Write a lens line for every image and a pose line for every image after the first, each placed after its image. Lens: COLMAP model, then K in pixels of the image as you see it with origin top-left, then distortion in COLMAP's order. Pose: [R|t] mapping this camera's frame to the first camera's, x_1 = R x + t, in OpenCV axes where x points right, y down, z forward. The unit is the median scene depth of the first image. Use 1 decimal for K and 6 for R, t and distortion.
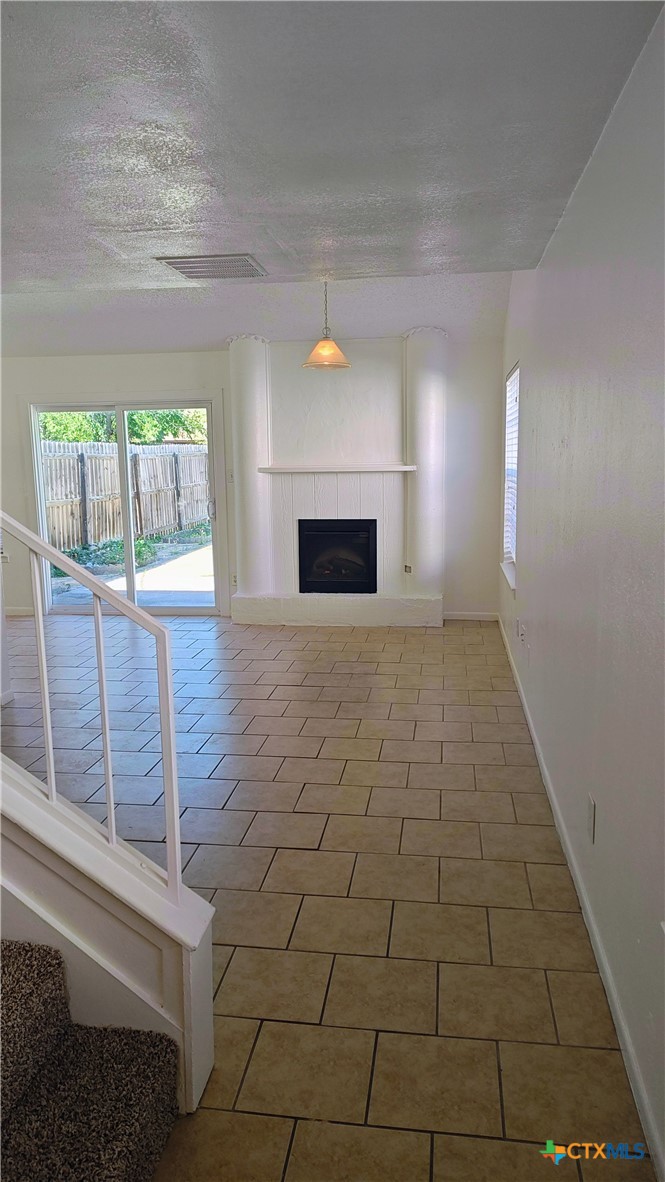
lens RADIAL K [[823.3, 0, 316.9], [0, 823.3, 595.3], [0, 0, 1]] dist [0.031526, -0.008888]
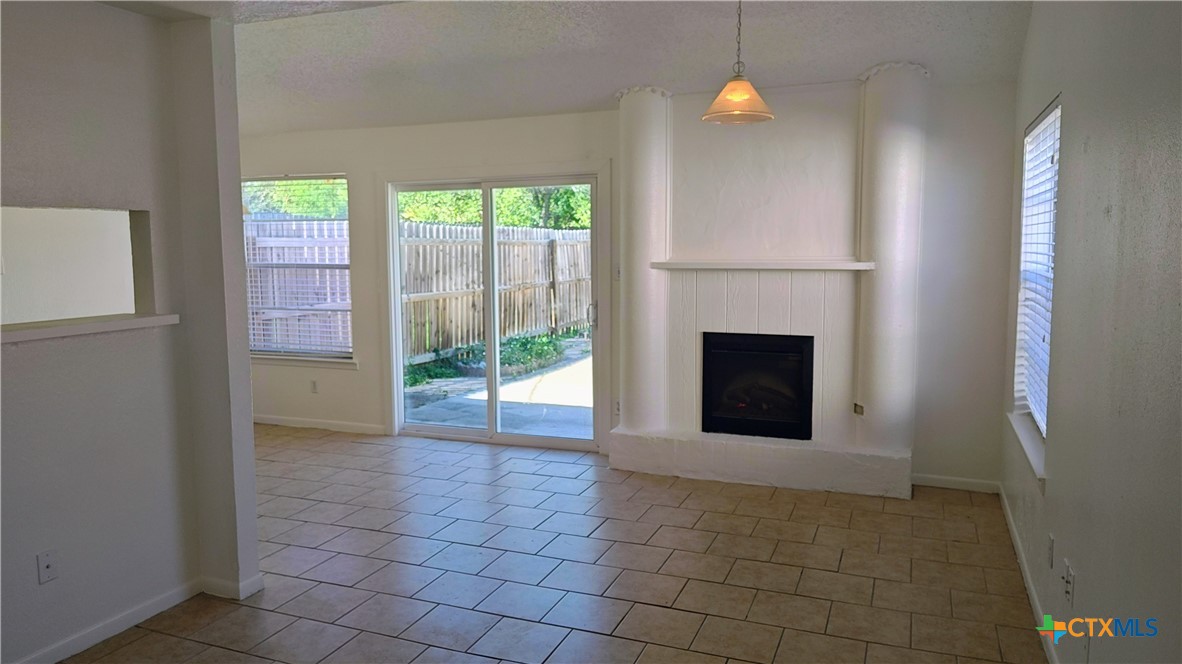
lens RADIAL K [[823.3, 0, 576.2], [0, 823.3, 333.7], [0, 0, 1]] dist [0.031526, -0.008888]
pose [[0.972388, 0.033646, -0.230933, 0.037347], [-0.046007, 0.997770, -0.048352, -0.050665], [0.228791, 0.057642, 0.971768, 0.261639]]
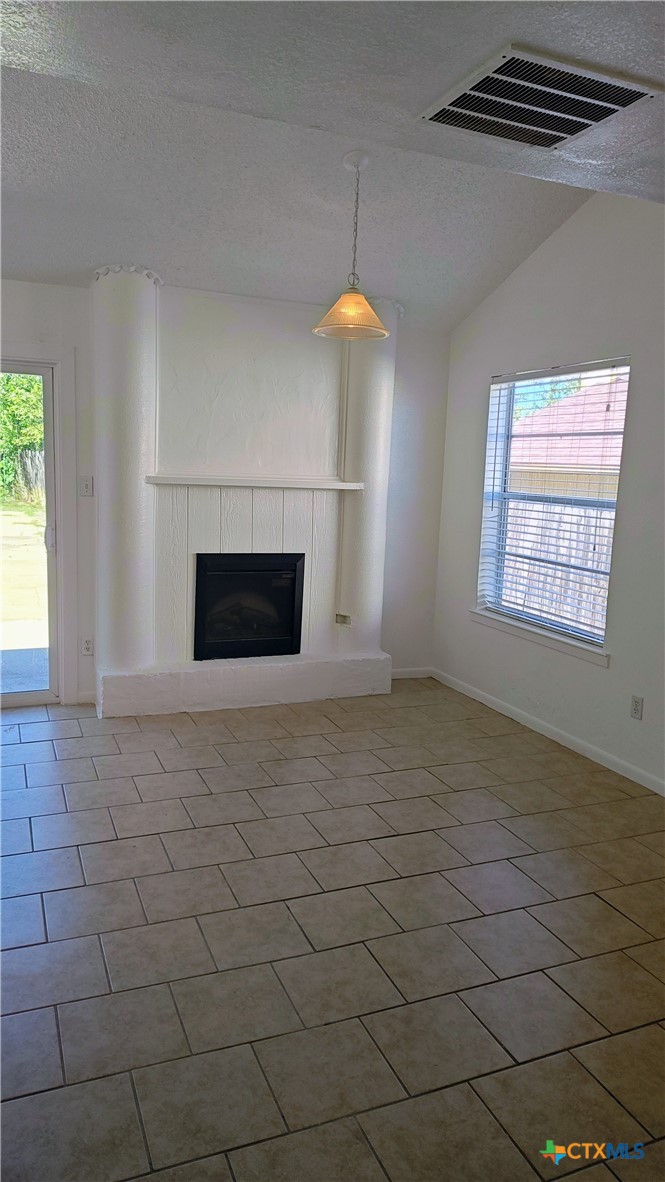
lens RADIAL K [[823.3, 0, 332.9], [0, 823.3, 597.4], [0, 0, 1]] dist [0.031526, -0.008888]
pose [[0.847218, -0.036704, 0.529976, -0.292288], [0.037118, 0.999262, 0.009869, -0.059402], [-0.529947, 0.011311, 0.847955, 0.366682]]
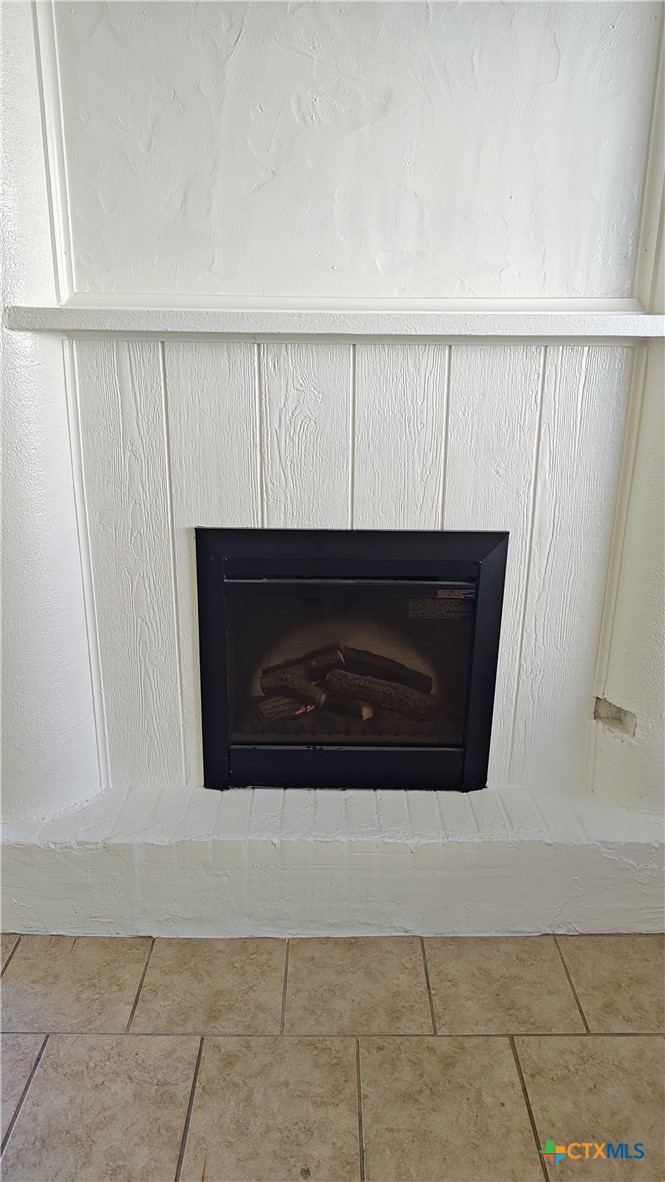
lens RADIAL K [[823.3, 0, 330.0], [0, 823.3, 588.5], [0, 0, 1]] dist [0.031526, -0.008888]
pose [[0.987179, -0.023938, 0.157812, -0.022404], [0.001199, 0.989774, 0.142636, -0.111046], [-0.159613, -0.140618, 0.977113, 0.752683]]
